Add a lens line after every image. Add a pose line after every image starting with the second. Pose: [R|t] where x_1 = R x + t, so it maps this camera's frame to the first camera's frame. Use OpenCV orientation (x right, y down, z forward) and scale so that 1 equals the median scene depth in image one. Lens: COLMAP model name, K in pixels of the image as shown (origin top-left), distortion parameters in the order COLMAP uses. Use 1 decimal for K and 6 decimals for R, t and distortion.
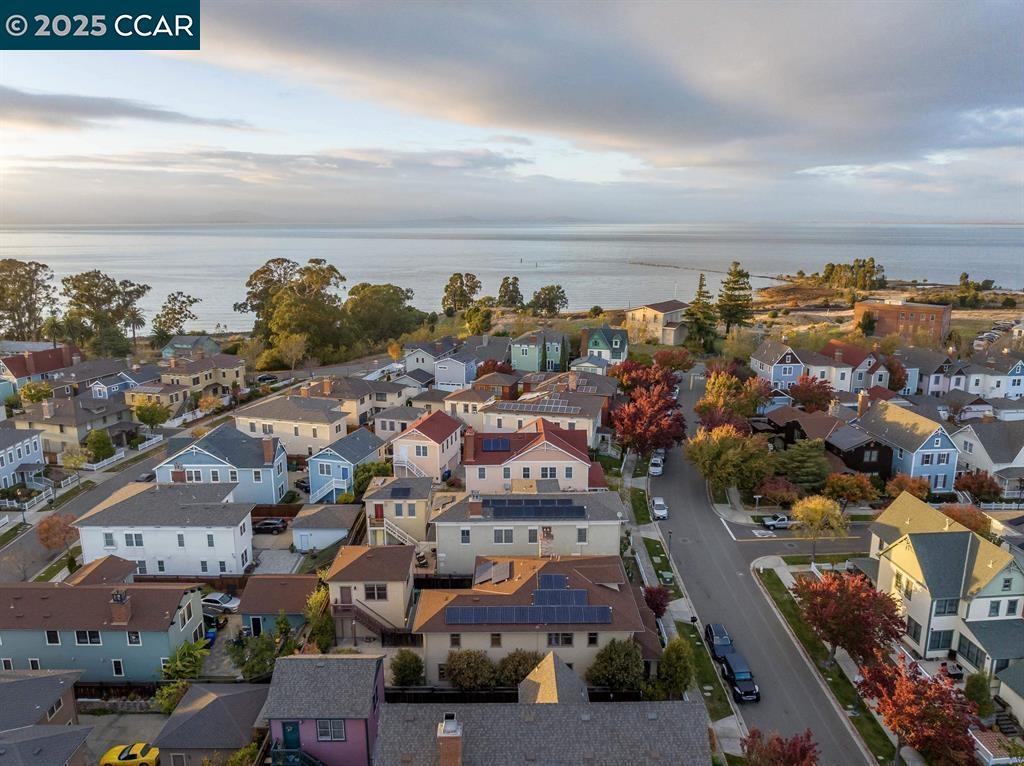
lens RADIAL K [[701.3, 0, 512.0], [0, 701.3, 383.0], [0, 0, 1]] dist [-0.028343, -0.000826]
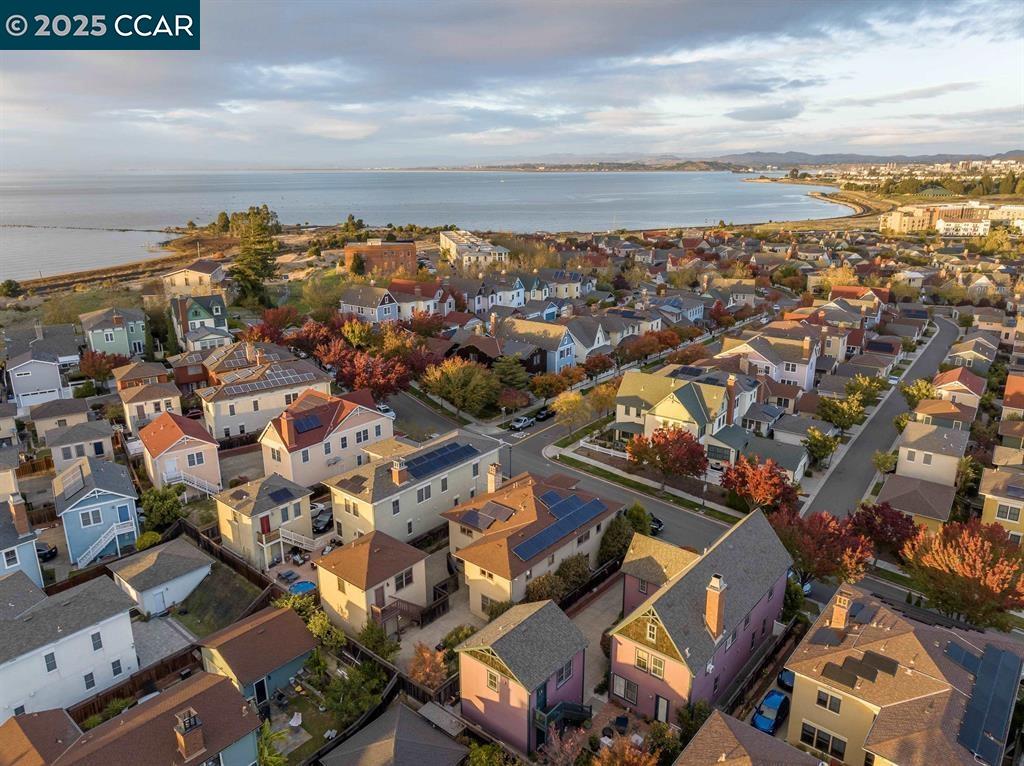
lens RADIAL K [[701.3, 0, 512.0], [0, 701.3, 383.0], [0, 0, 1]] dist [-0.028343, -0.000826]
pose [[0.656866, -0.220451, 0.721060, -0.466279], [0.169292, 0.975008, 0.143871, -0.048758], [-0.734756, 0.027566, 0.677771, 0.150011]]
